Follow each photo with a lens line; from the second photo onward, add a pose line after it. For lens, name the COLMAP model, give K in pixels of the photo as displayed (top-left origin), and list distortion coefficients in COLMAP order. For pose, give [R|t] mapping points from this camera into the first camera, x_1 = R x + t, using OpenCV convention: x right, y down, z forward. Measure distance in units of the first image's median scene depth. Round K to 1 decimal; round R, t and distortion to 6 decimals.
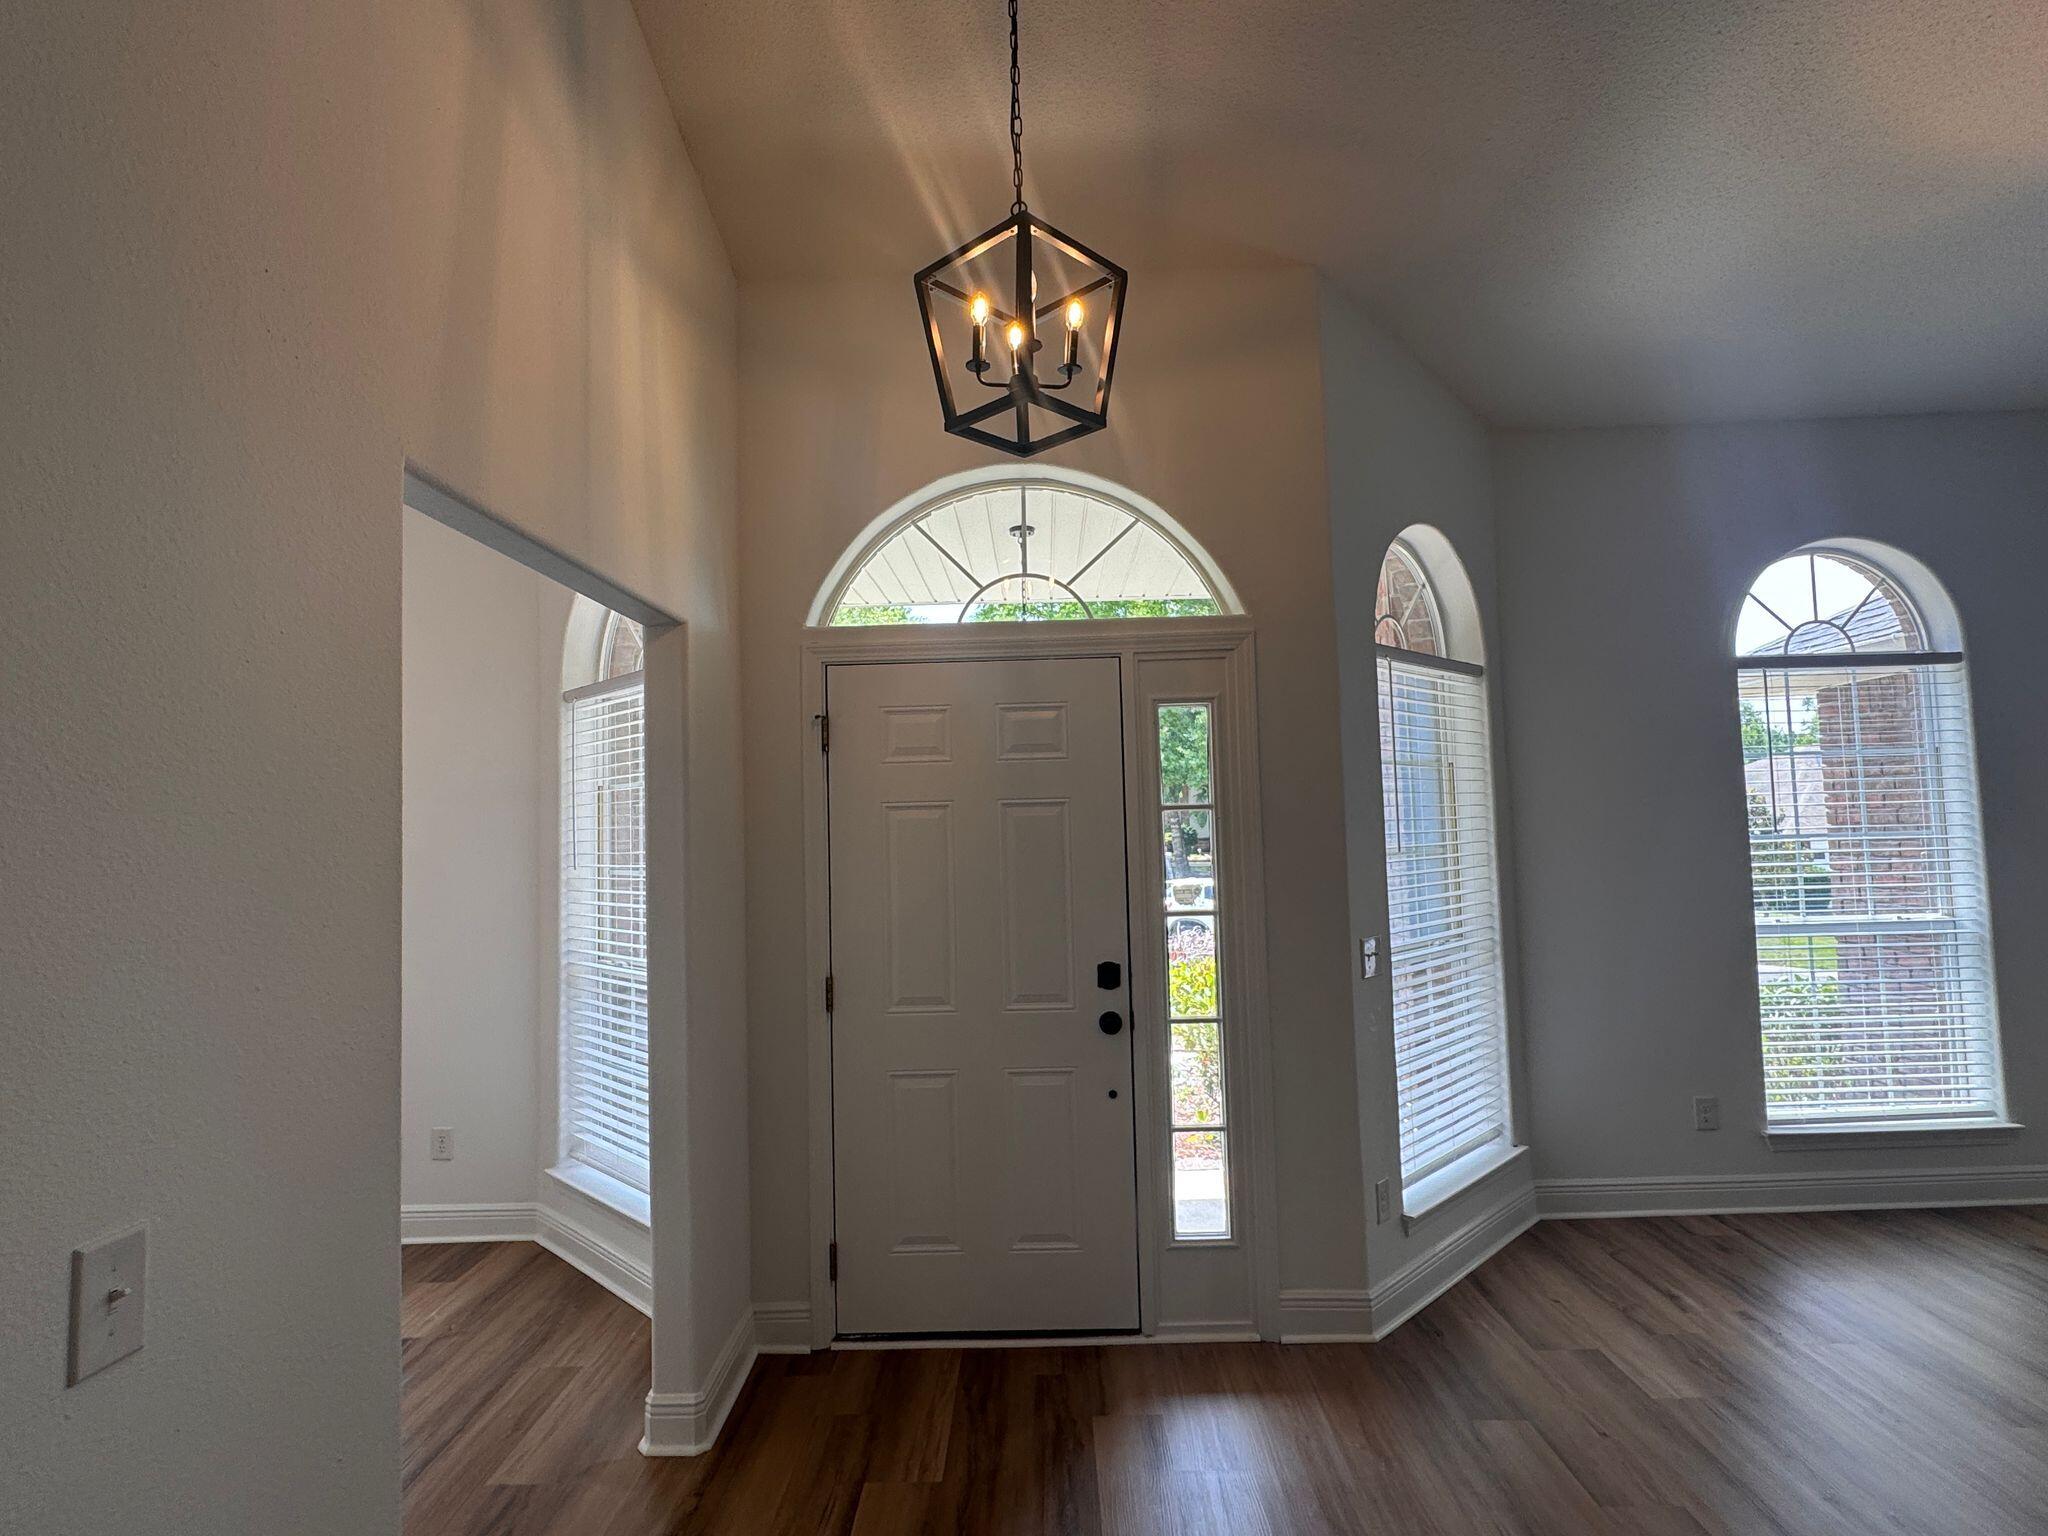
lens RADIAL K [[1051.0, 0, 1027.5], [0, 1051.0, 765.9], [0, 0, 1]] dist [-0.006254, 0.002114]
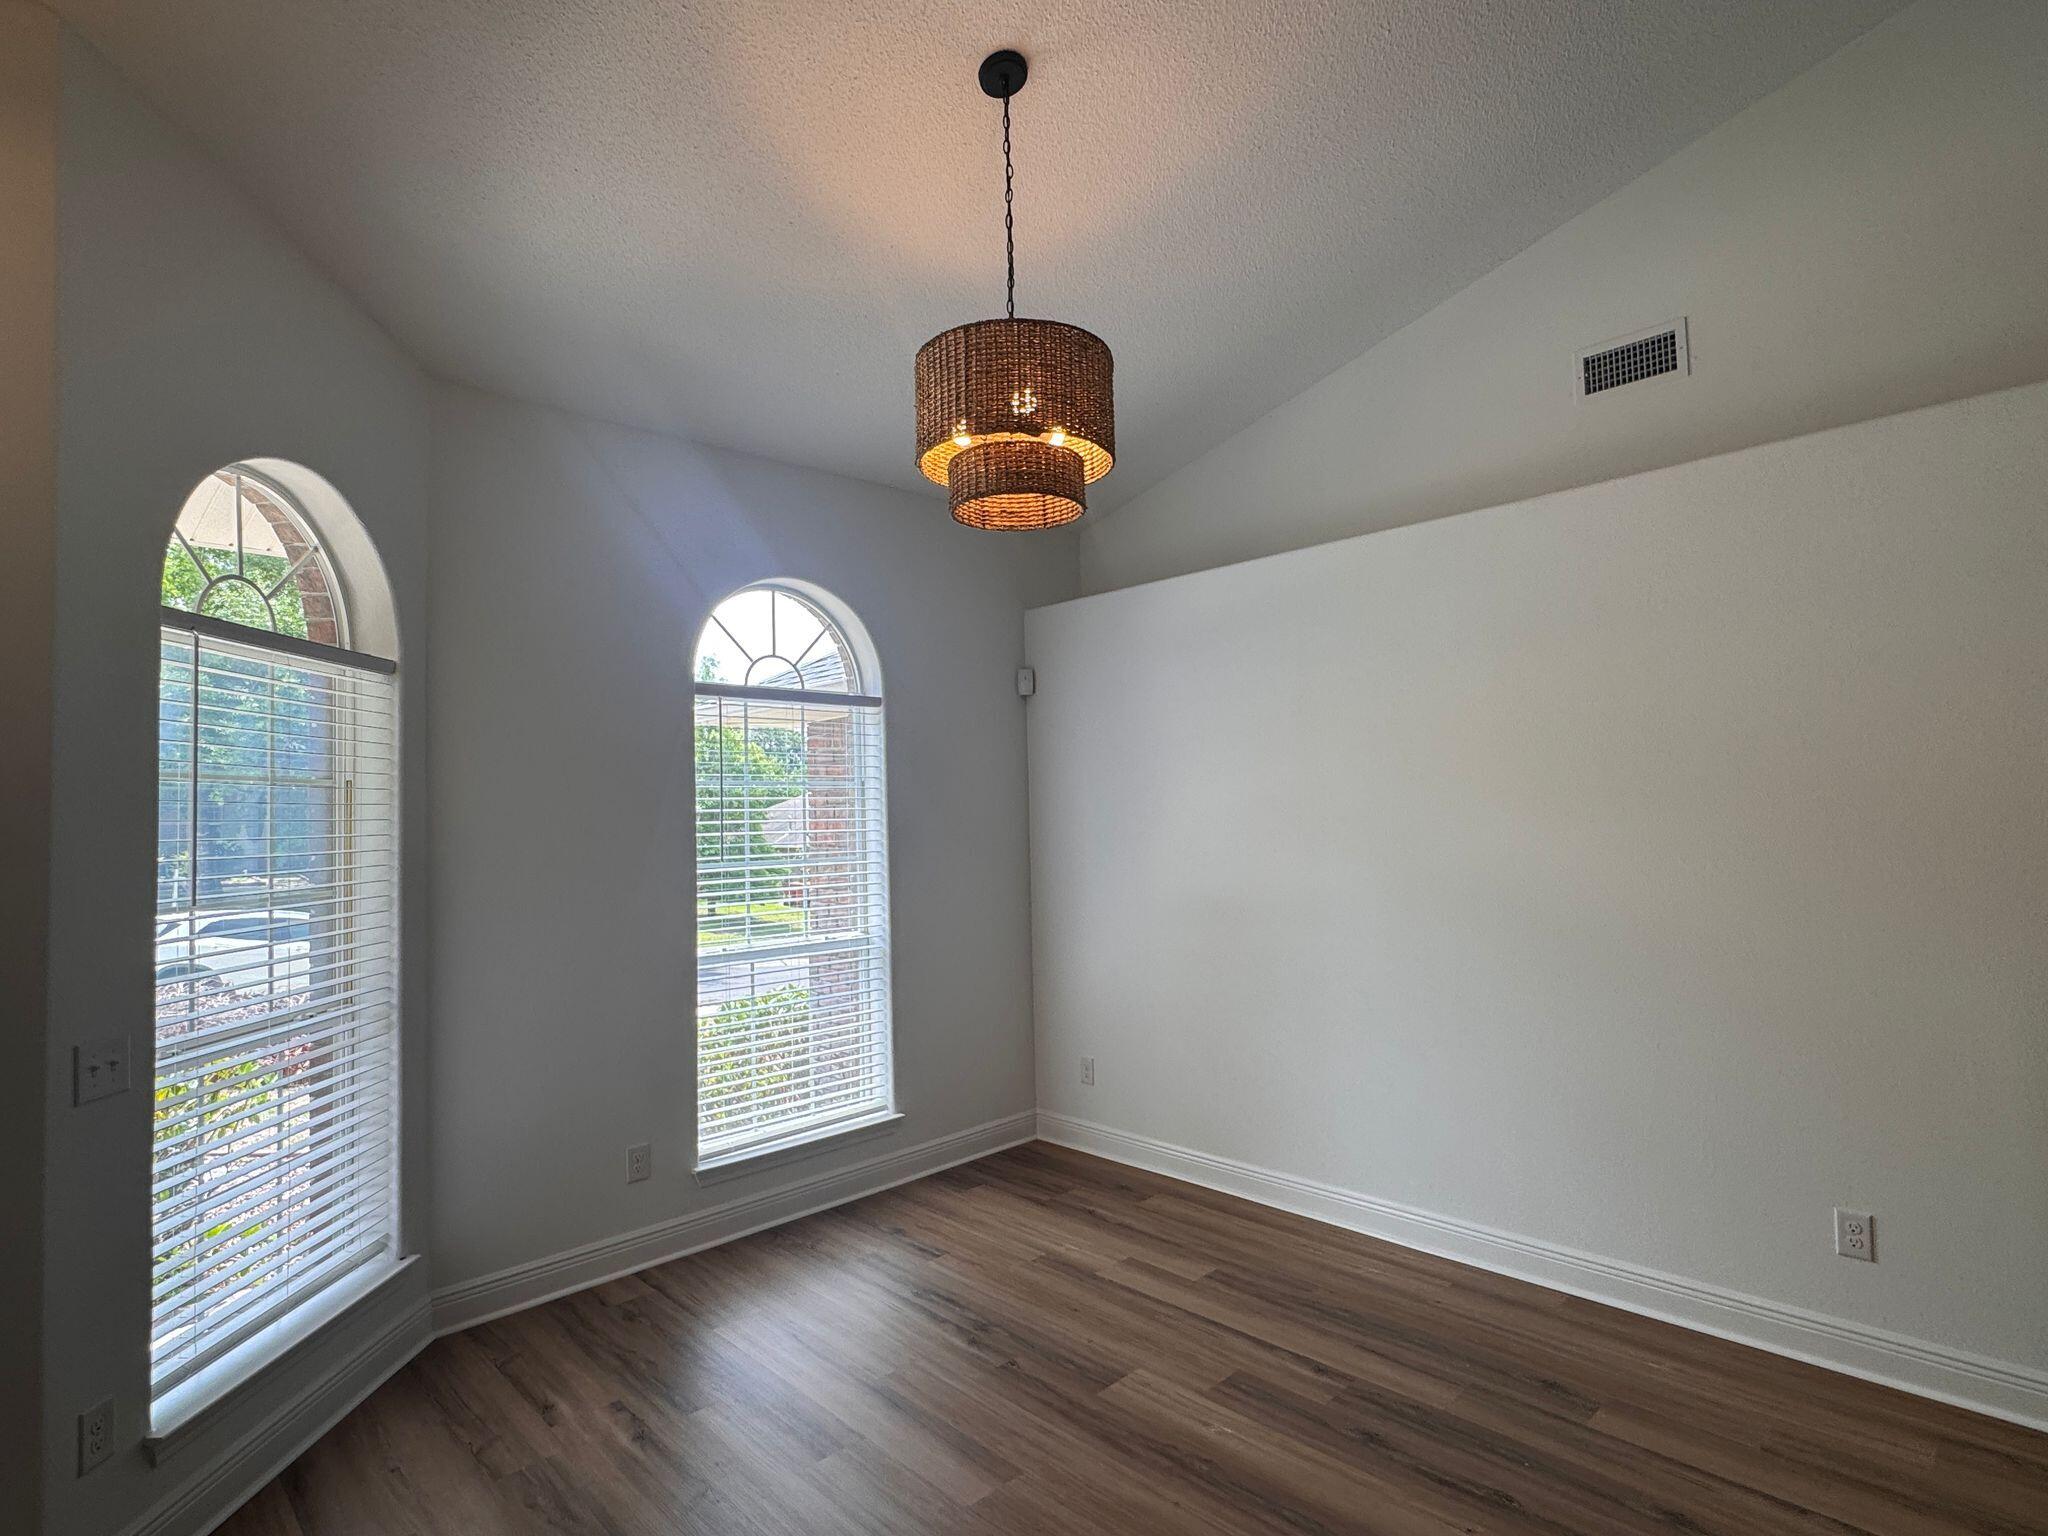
lens RADIAL K [[1051.0, 0, 1019.6], [0, 1051.0, 766.3], [0, 0, 1]] dist [-0.006254, 0.002114]
pose [[0.713218, 0.043845, 0.699570, 0.214363], [-0.037447, 0.999000, -0.024433, -0.013378], [-0.699941, -0.008771, 0.714146, 0.091585]]
